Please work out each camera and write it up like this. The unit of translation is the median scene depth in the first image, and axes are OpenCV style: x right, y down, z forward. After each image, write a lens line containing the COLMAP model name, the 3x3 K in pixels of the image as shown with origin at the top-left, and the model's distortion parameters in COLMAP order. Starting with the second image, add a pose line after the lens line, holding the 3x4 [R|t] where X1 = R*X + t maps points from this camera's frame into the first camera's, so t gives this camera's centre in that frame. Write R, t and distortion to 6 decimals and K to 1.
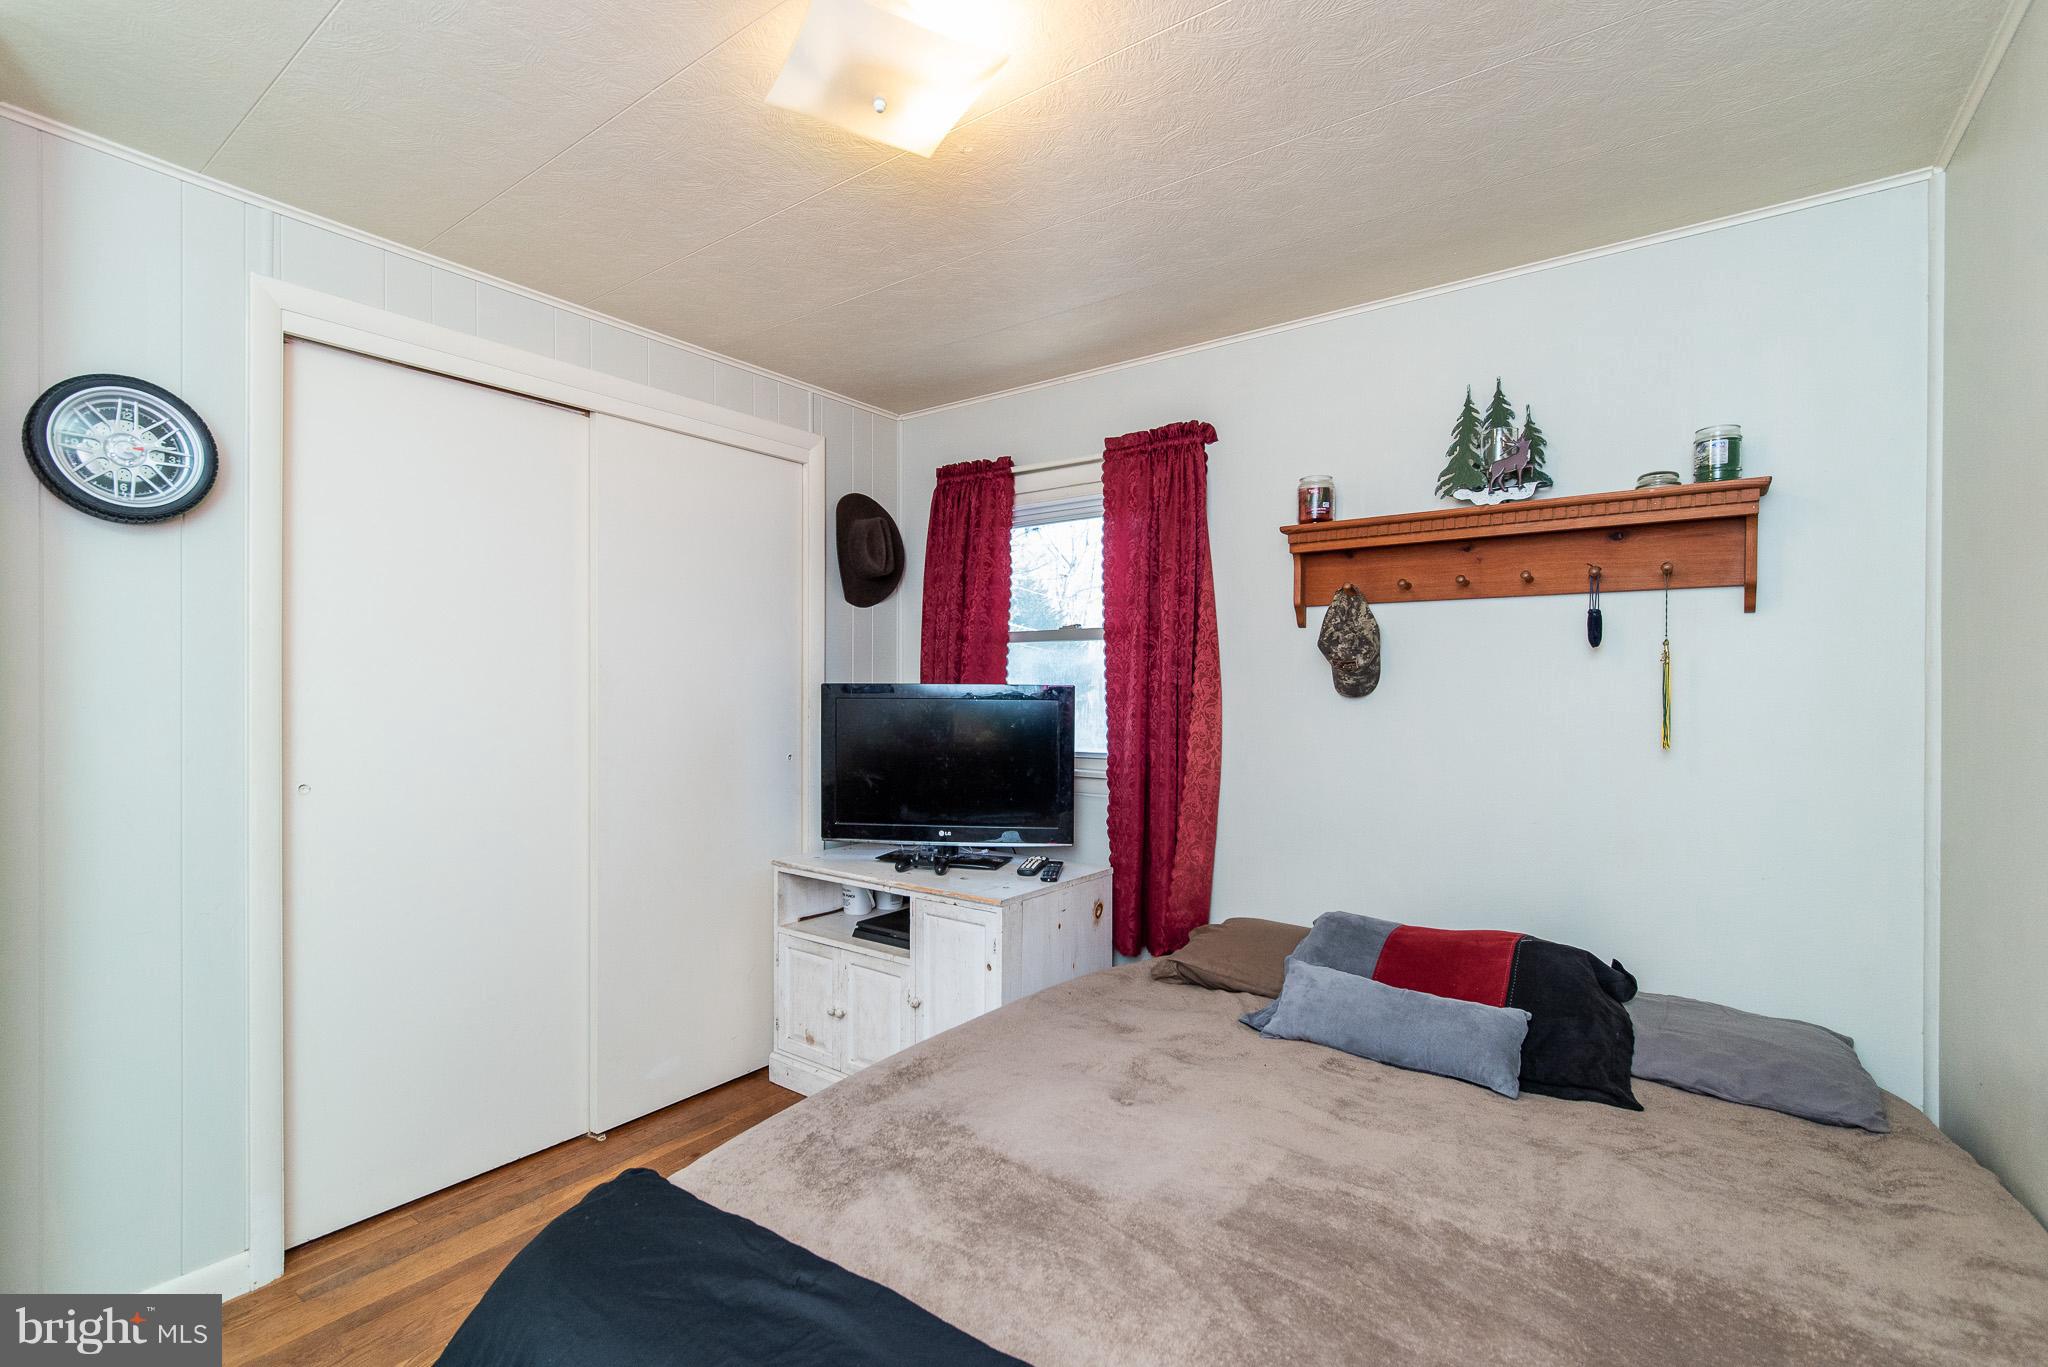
lens RADIAL K [[901.1, 0, 1037.5], [0, 901.1, 686.2], [0, 0, 1]] dist [-0.000404, -0.000367]
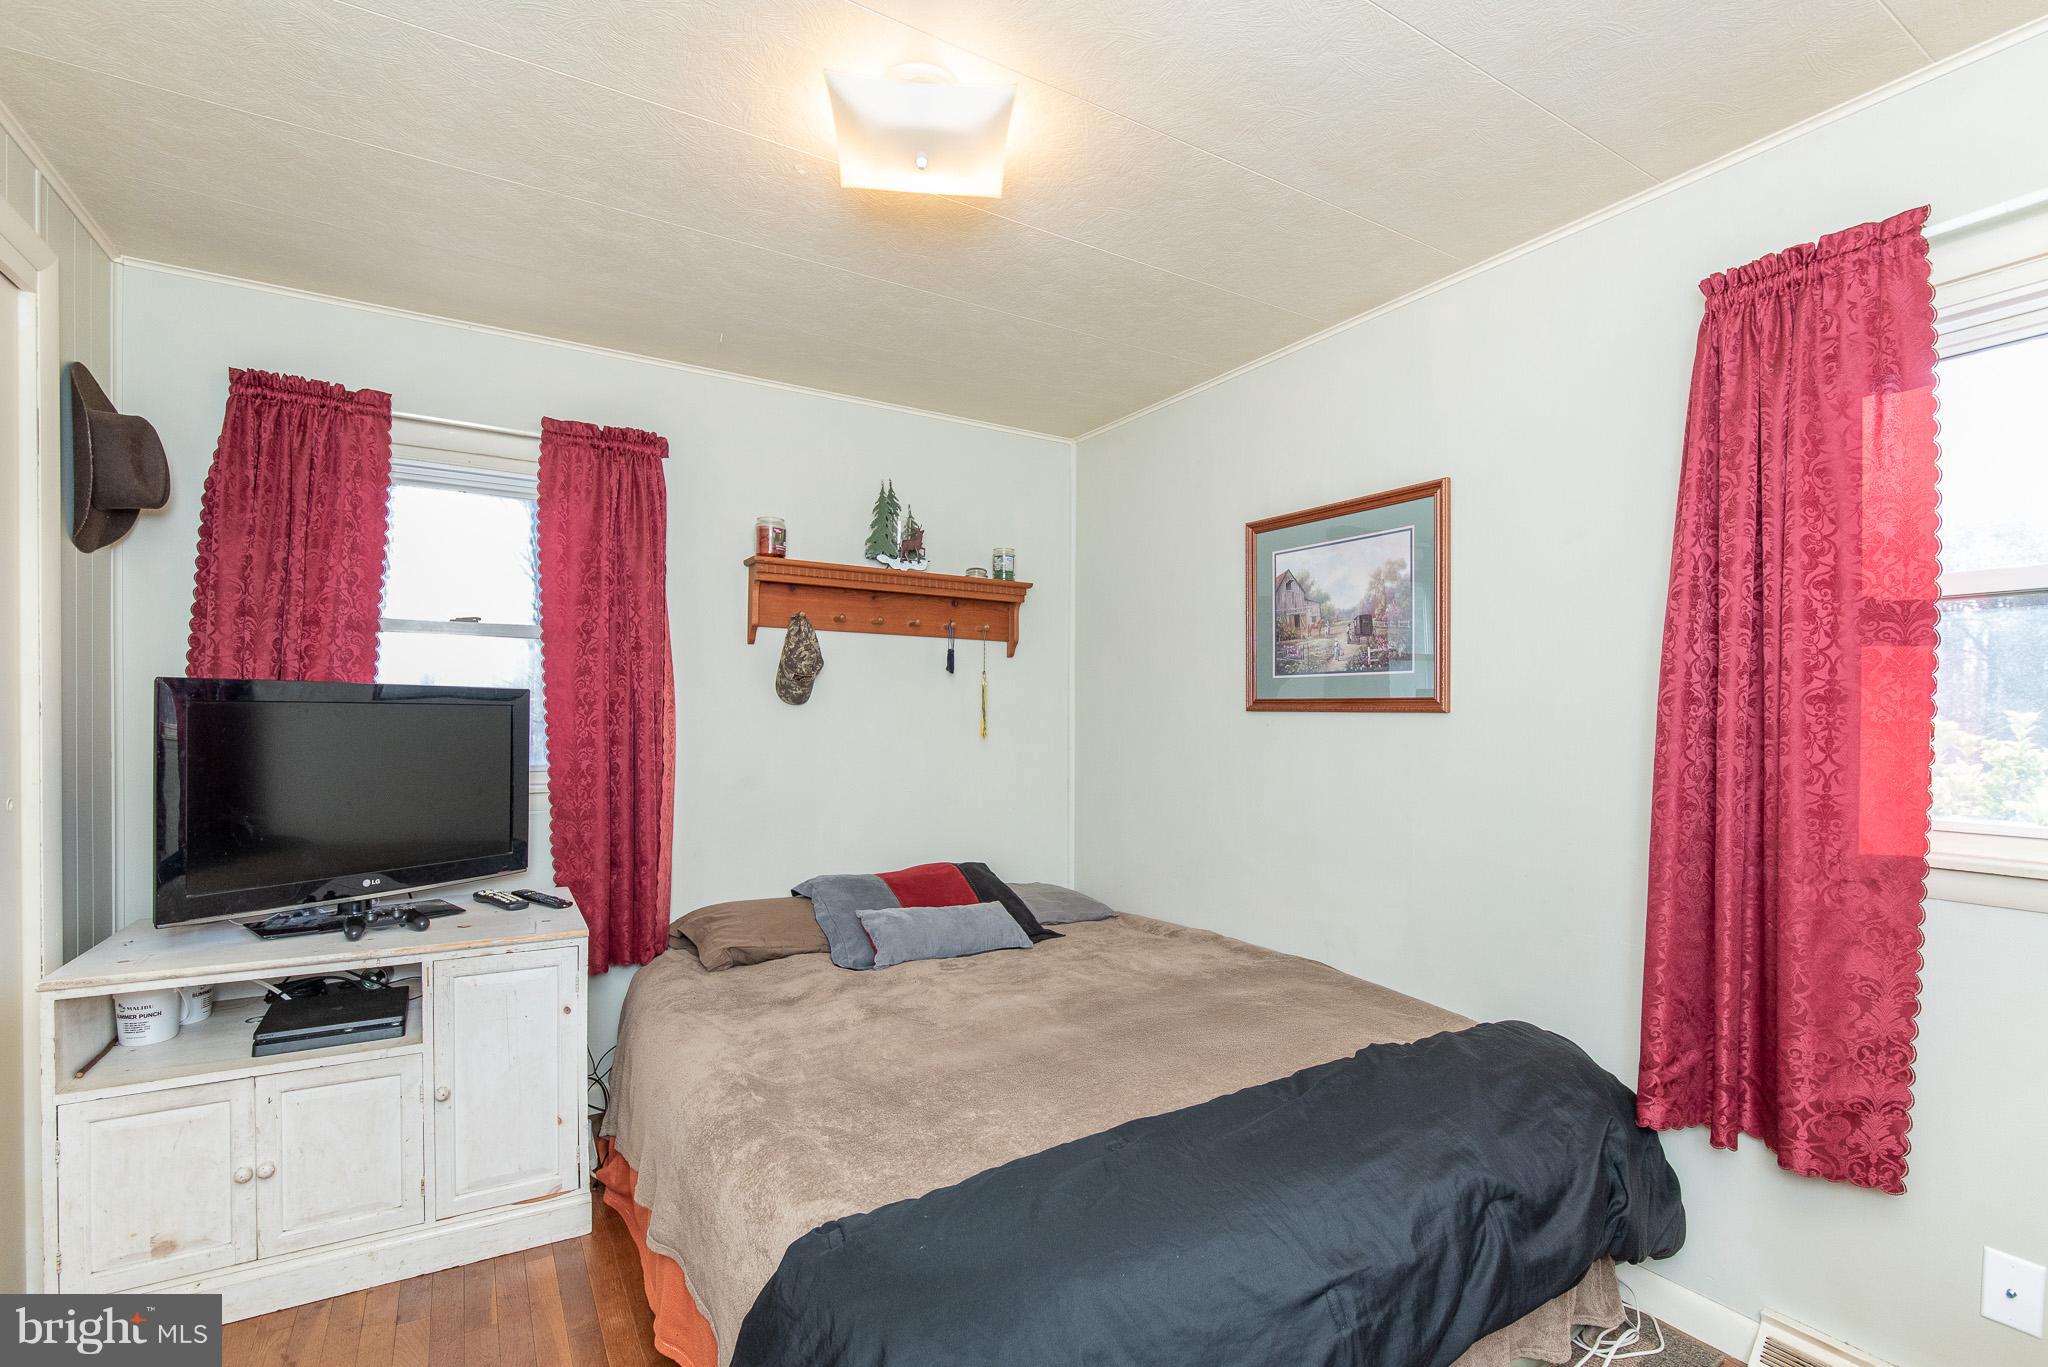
lens RADIAL K [[891.4, 0, 977.3], [0, 891.4, 704.1], [0, 0, 1]] dist [0.001523, -0.000165]
pose [[0.422967, 0.003211, 0.906139, -0.641056], [-0.018453, 0.999817, 0.005071, 0.000550], [-0.905957, -0.018865, 0.422949, 0.258586]]
